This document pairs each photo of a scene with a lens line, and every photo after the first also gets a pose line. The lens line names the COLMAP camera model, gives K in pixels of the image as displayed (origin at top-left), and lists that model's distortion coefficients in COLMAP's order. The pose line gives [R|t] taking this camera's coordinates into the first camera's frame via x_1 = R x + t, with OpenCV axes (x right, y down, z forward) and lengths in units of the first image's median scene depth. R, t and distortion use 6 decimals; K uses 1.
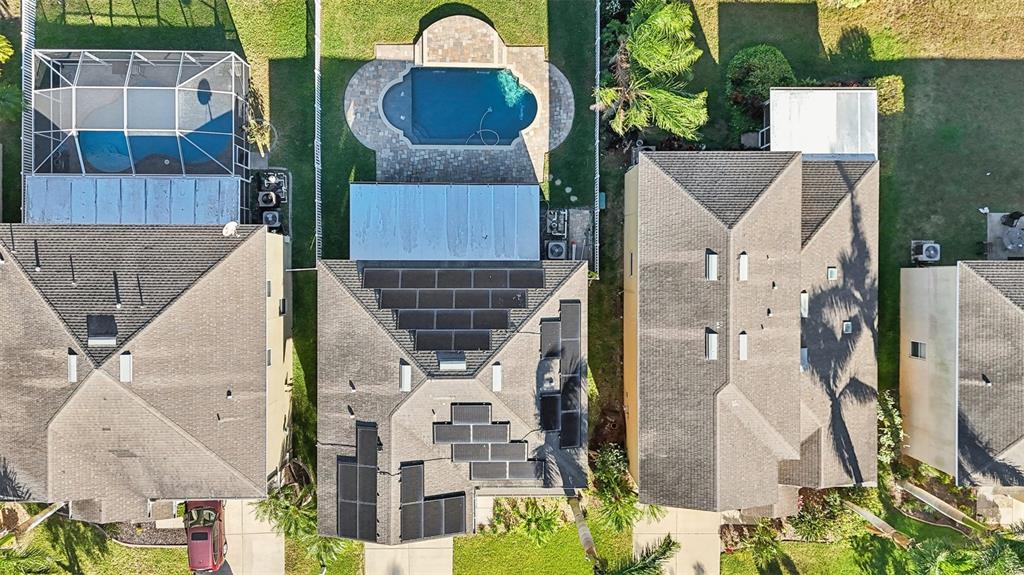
lens RADIAL K [[764.1, 0, 506.0], [0, 764.1, 282.3], [0, 0, 1]] dist [0.047321, -0.046825]
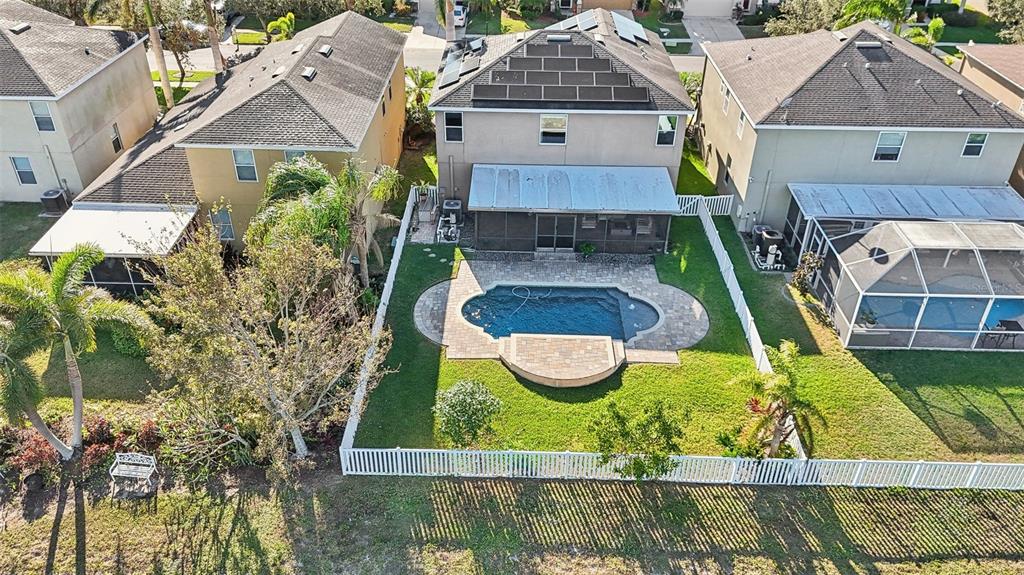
lens RADIAL K [[764.1, 0, 513.9], [0, 764.1, 287.1], [0, 0, 1]] dist [0.047321, -0.046825]
pose [[-0.999511, -0.031017, -0.003908, -0.010515], [0.014501, -0.570735, 0.821006, -1.006920], [-0.027695, 0.820548, 0.570906, 0.625794]]
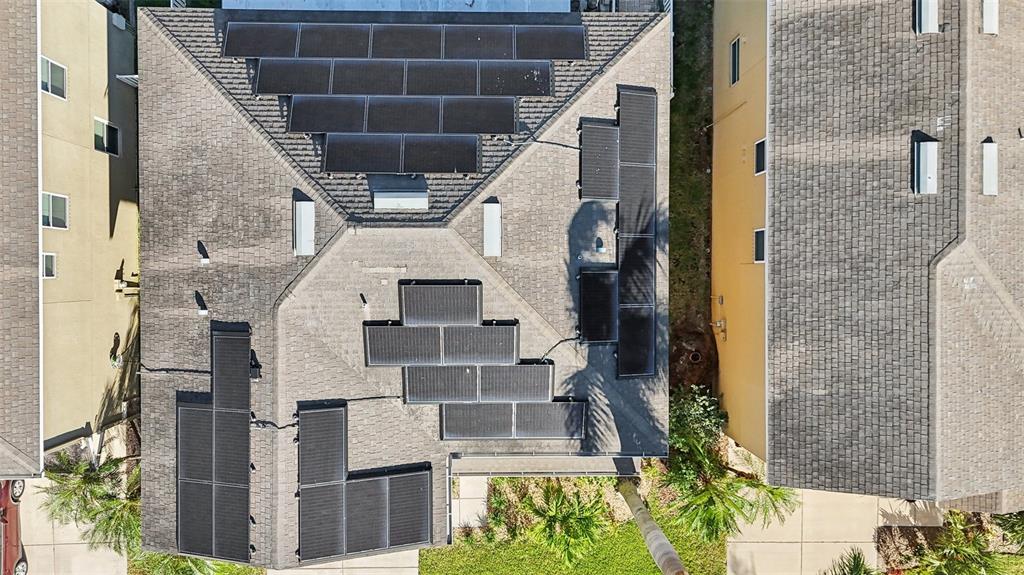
lens RADIAL K [[764.1, 0, 507.7], [0, 764.1, 292.2], [0, 0, 1]] dist [0.047321, -0.046825]
pose [[0.999996, -0.001861, 0.002199, -0.002899], [0.001844, 0.999971, 0.007430, 0.156646], [-0.002213, -0.007426, 0.999970, 0.492554]]
